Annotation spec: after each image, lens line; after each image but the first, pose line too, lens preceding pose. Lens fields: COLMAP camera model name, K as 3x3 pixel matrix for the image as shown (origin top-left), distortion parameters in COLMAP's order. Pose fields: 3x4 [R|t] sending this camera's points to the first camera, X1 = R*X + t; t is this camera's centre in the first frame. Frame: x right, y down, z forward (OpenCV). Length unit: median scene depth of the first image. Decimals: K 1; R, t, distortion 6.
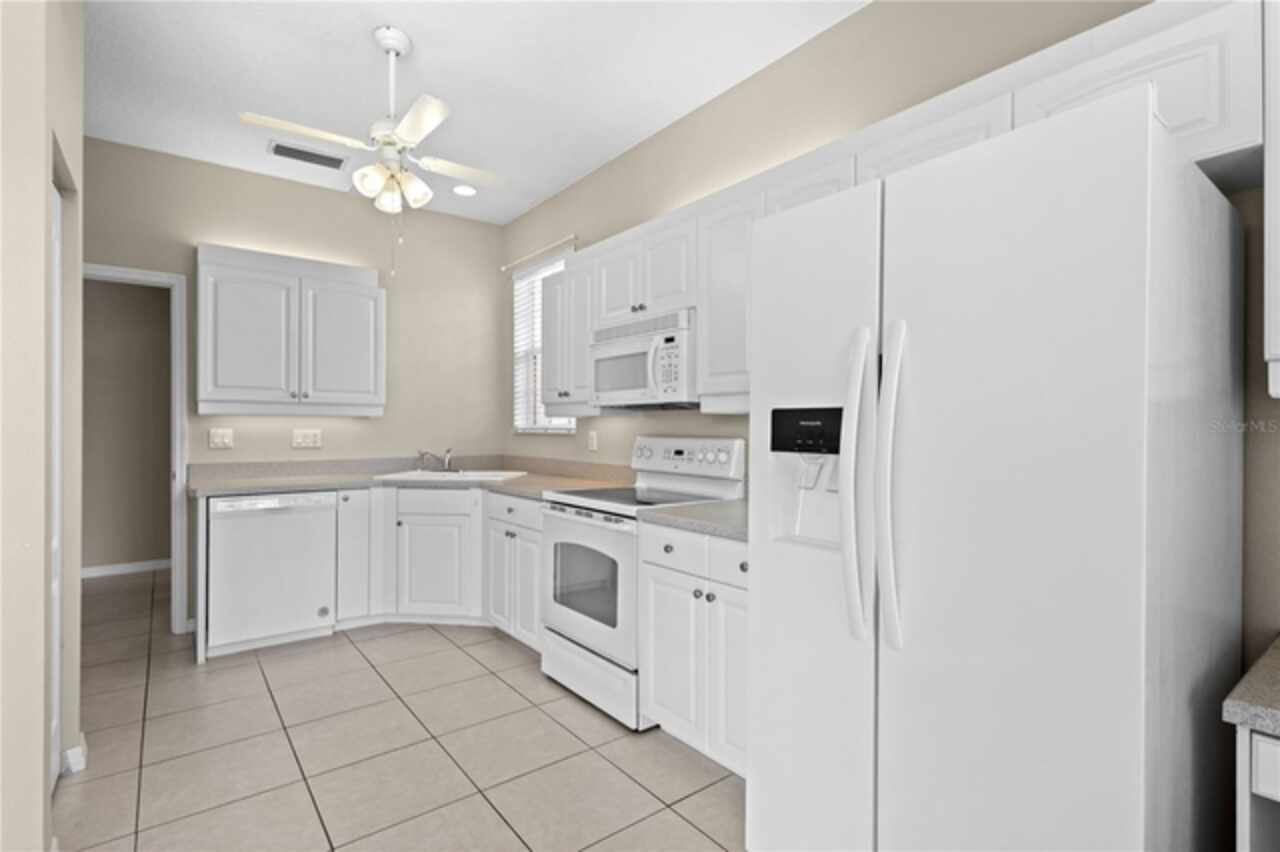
lens RADIAL K [[596.7, 0, 638.9], [0, 596.7, 430.2], [0, 0, 1]] dist [0.003828, -0.000126]
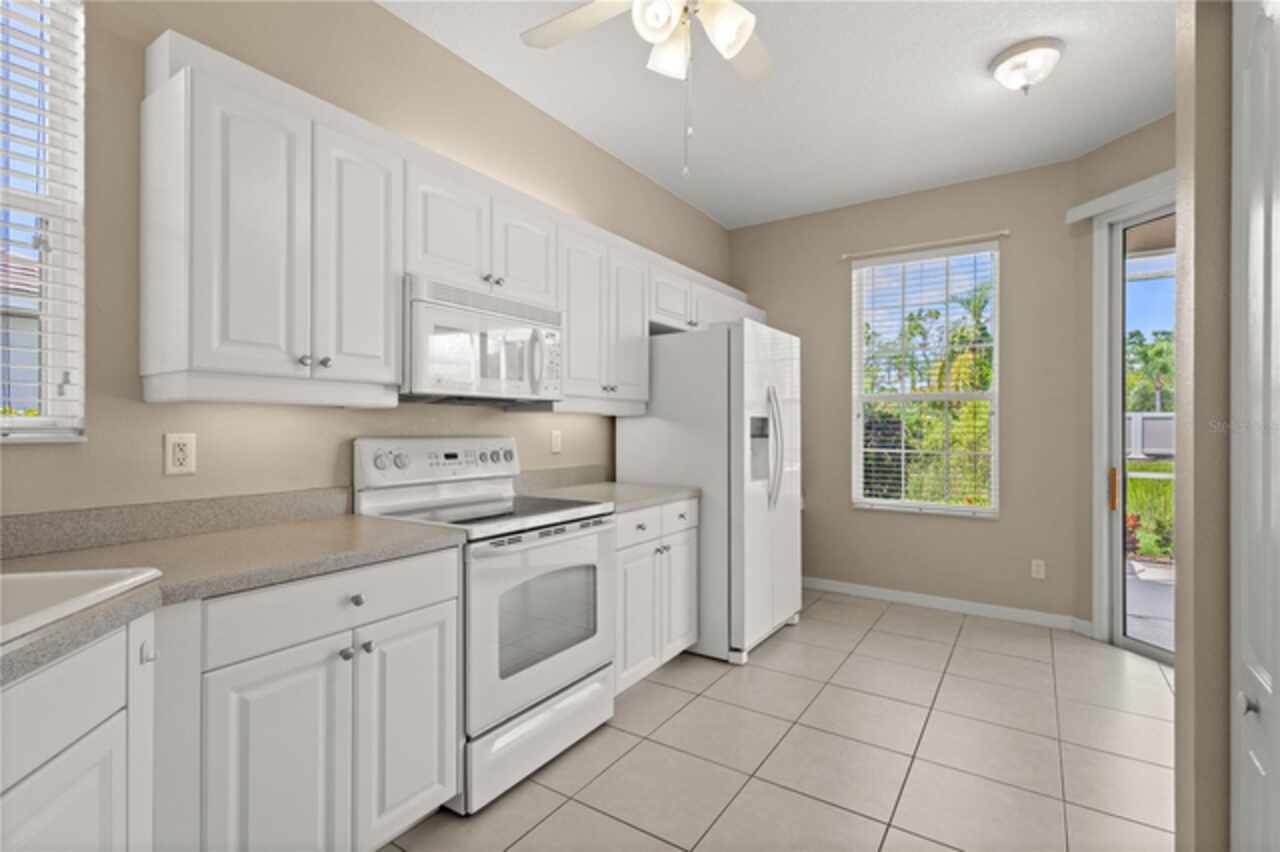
lens RADIAL K [[596.7, 0, 640.3], [0, 596.7, 423.9], [0, 0, 1]] dist [0.003828, -0.000126]
pose [[-0.308943, -0.000628, 0.951080, -0.915674], [-0.002105, 0.999998, -0.000023, -0.008123], [-0.951078, -0.002010, -0.308943, 1.151670]]
